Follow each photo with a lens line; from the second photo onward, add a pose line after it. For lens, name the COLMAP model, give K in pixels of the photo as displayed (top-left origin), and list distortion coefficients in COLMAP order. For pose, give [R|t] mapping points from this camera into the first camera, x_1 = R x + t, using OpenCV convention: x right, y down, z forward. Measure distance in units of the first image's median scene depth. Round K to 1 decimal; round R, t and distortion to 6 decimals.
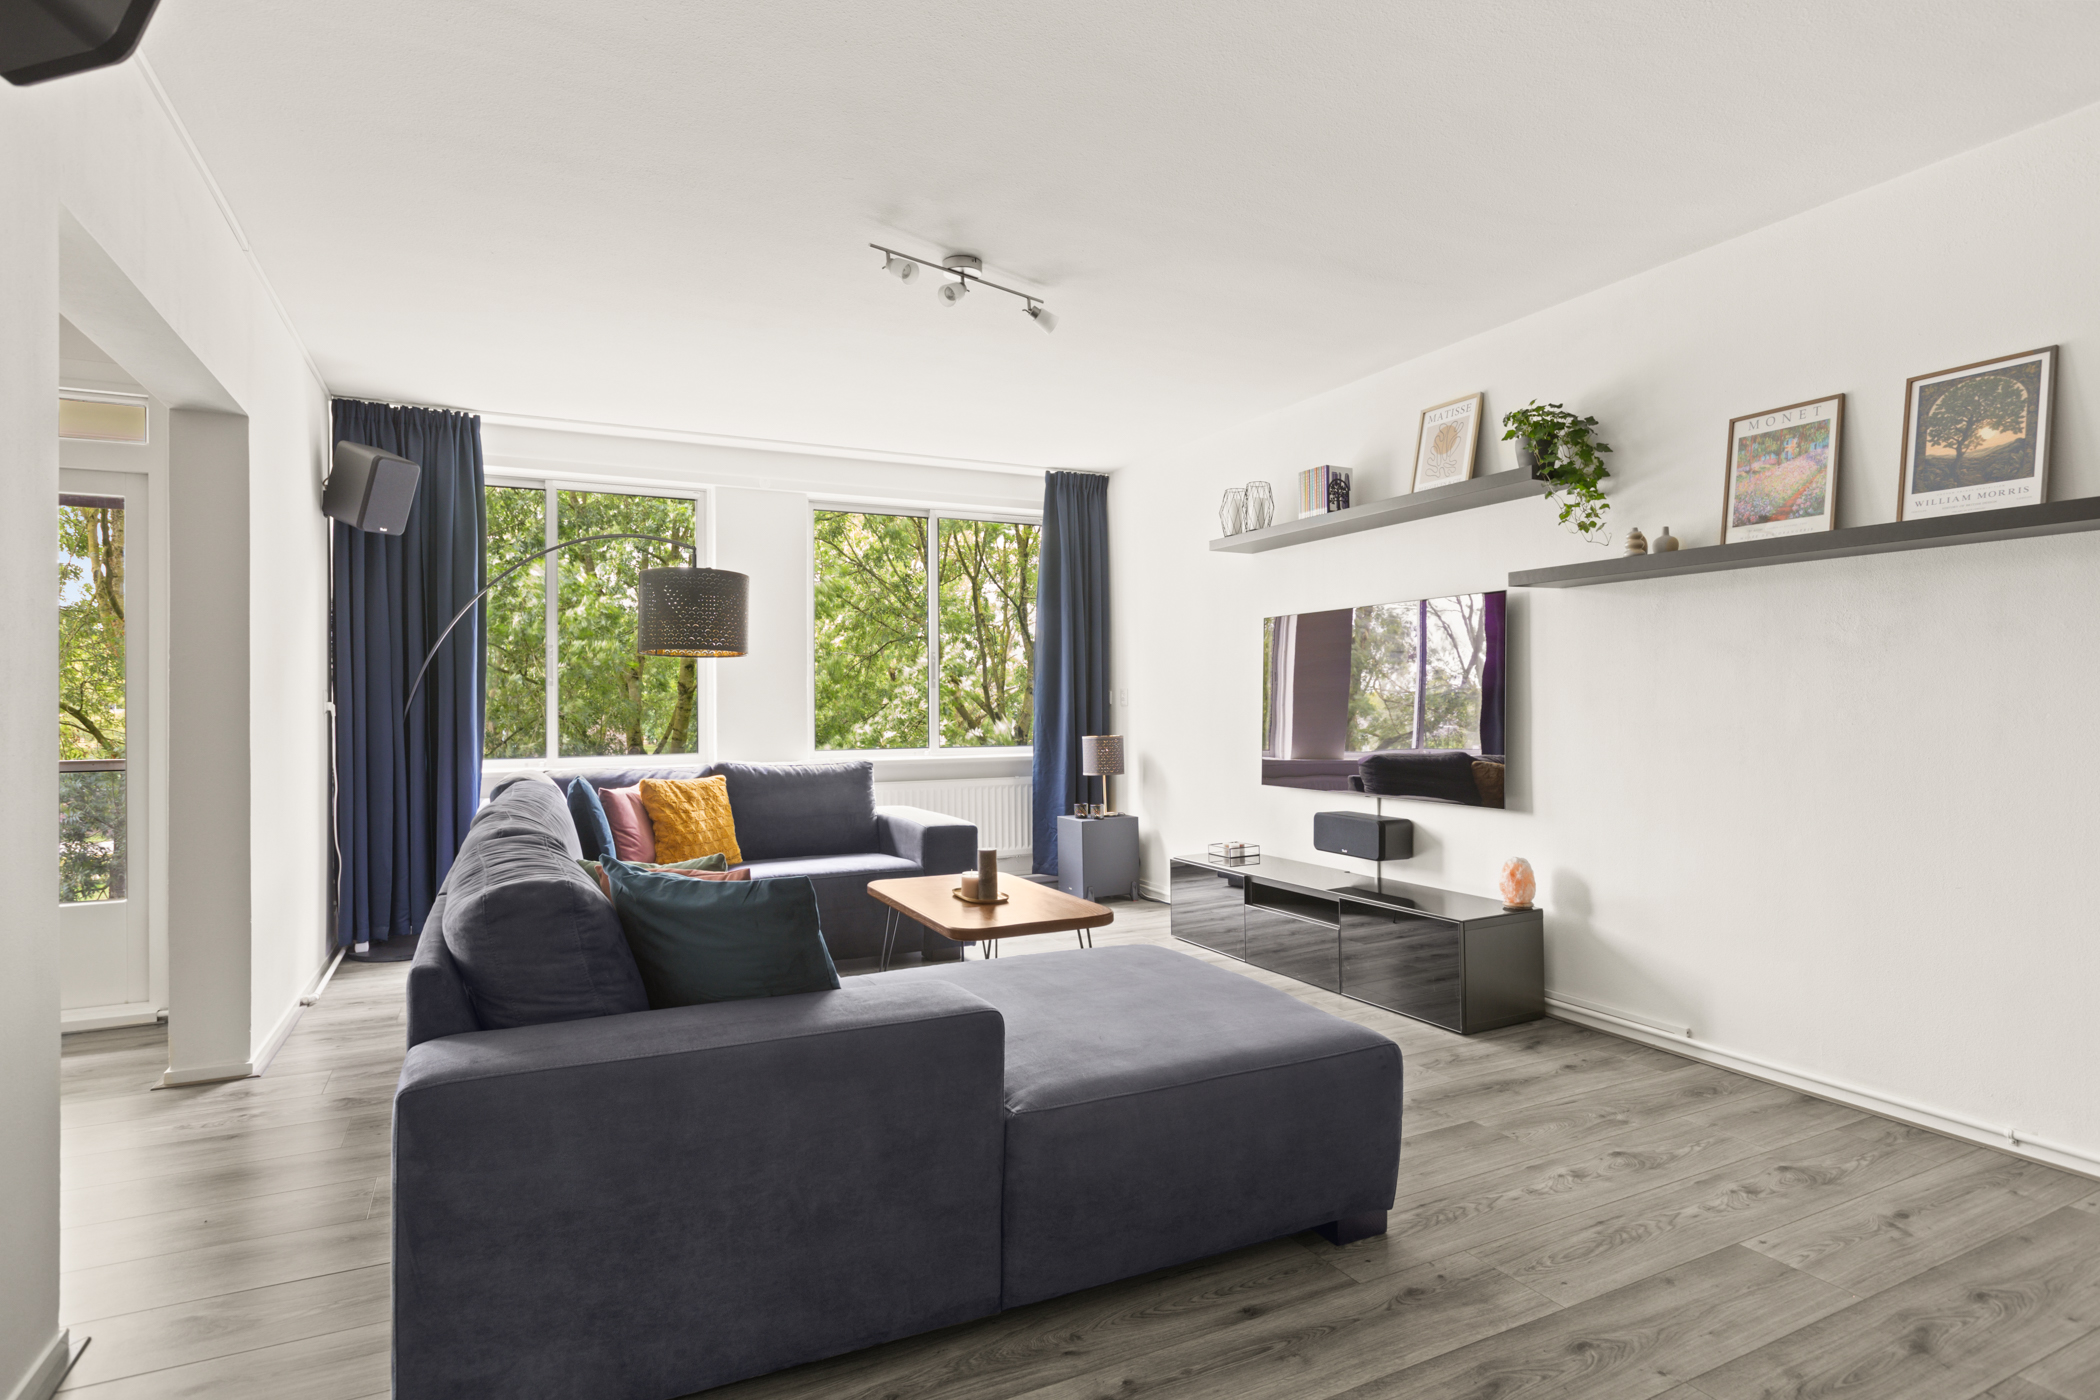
lens RADIAL K [[1103.8, 0, 1050.0], [0, 1103.8, 700.0], [0, 0, 1]] dist [-0.002602, 0.000759]
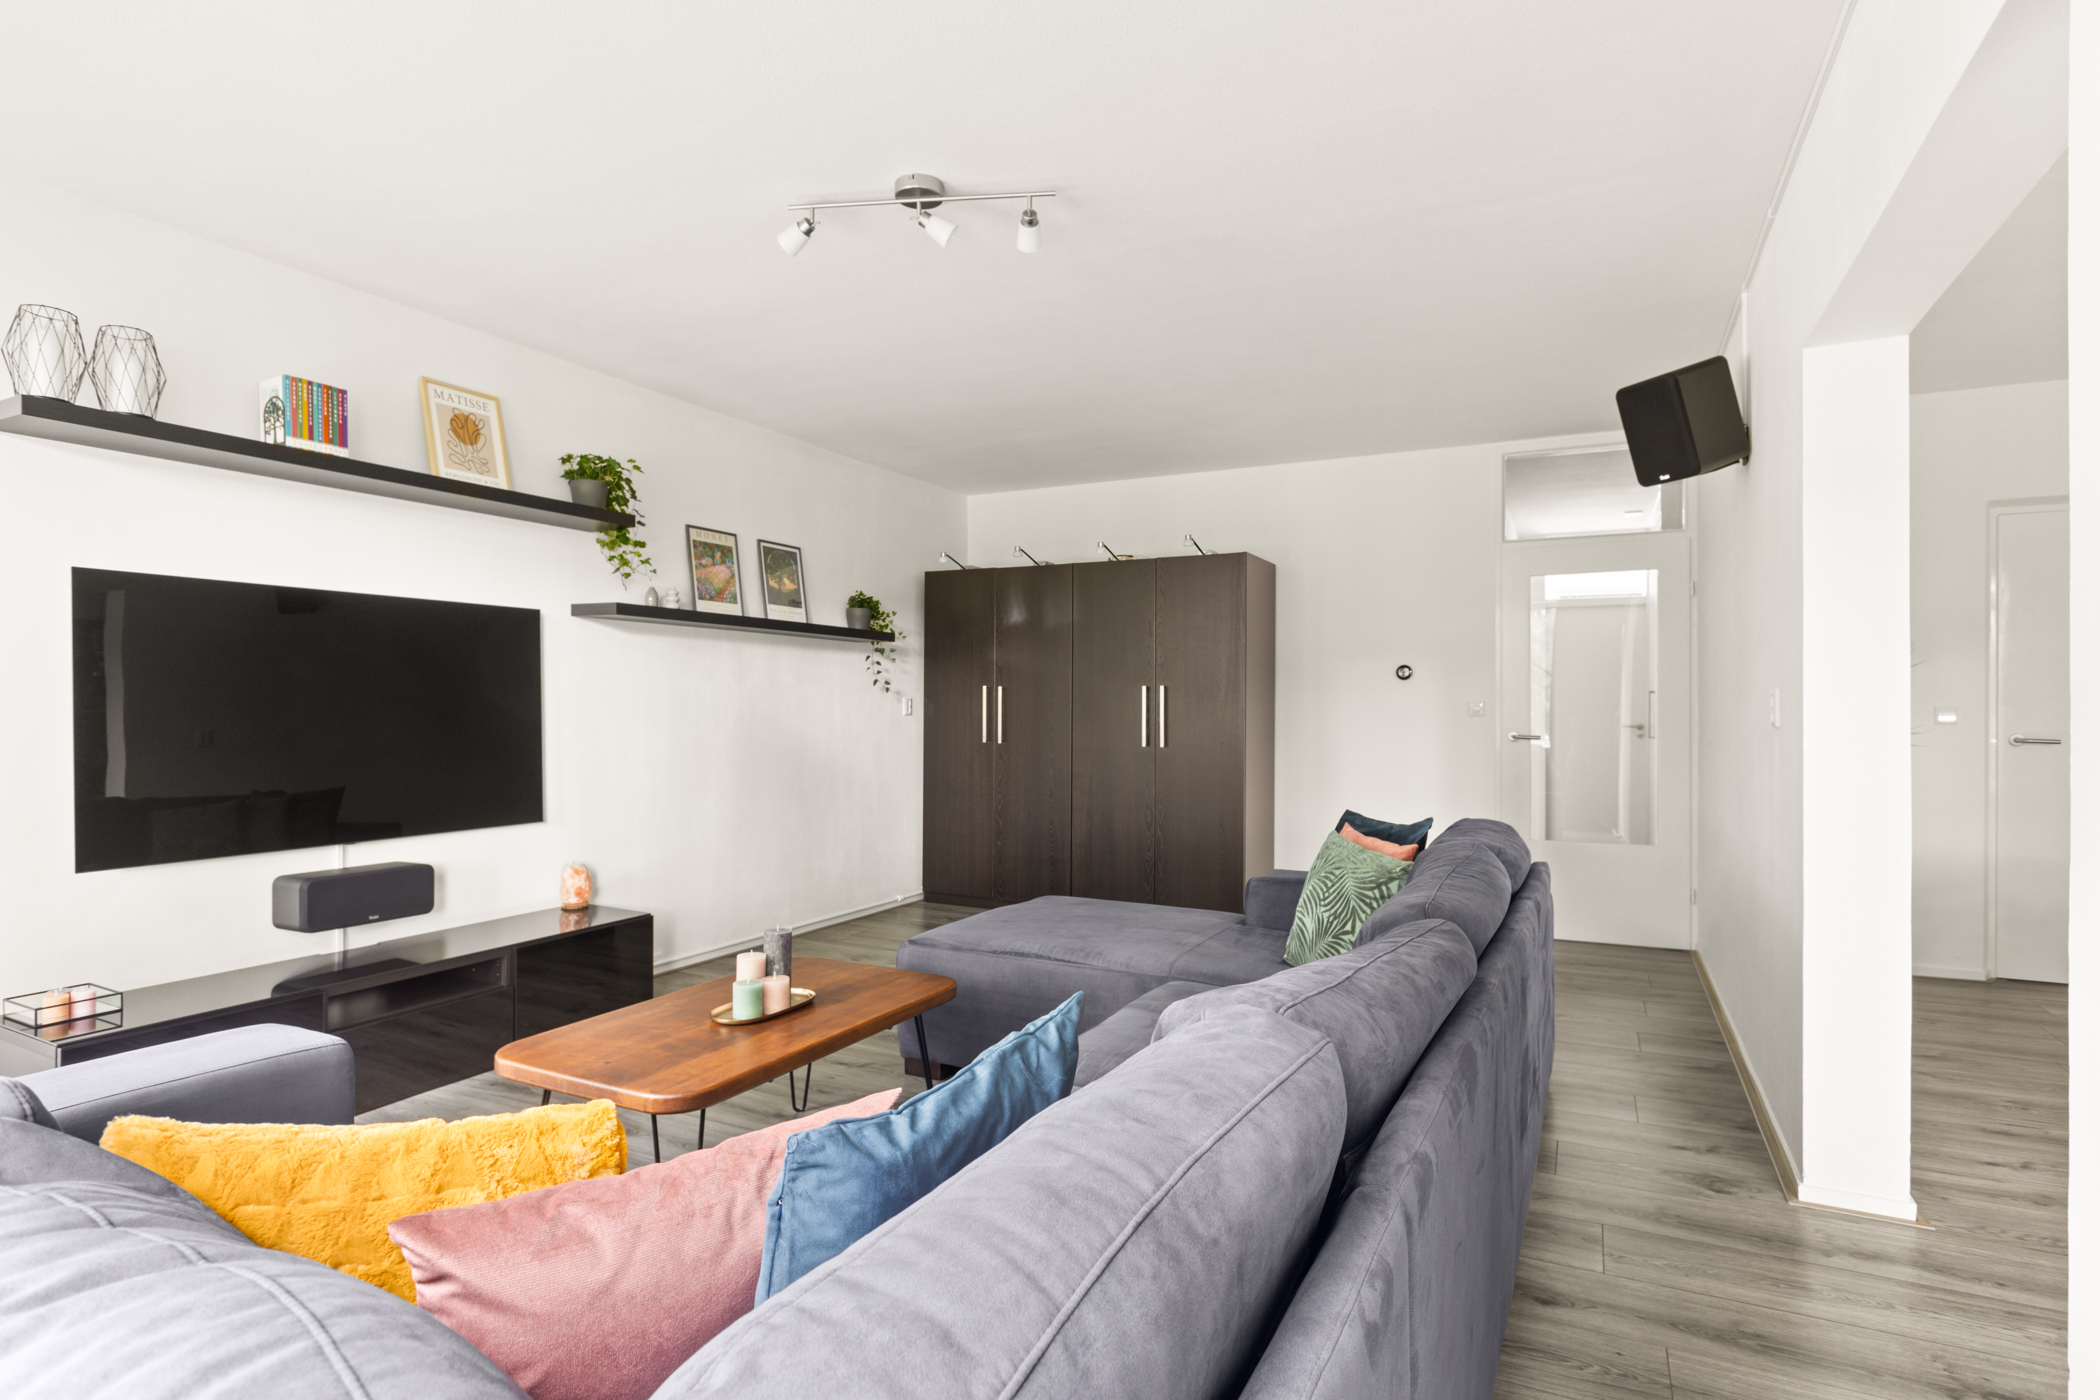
lens RADIAL K [[1103.8, 0, 1050.0], [0, 1103.8, 700.0], [0, 0, 1]] dist [-0.002602, 0.000759]
pose [[-0.600902, 0.011589, 0.799238, -0.862297], [0.000247, 0.999898, -0.014313, -0.000240], [-0.799322, -0.008403, -0.600844, 1.533309]]
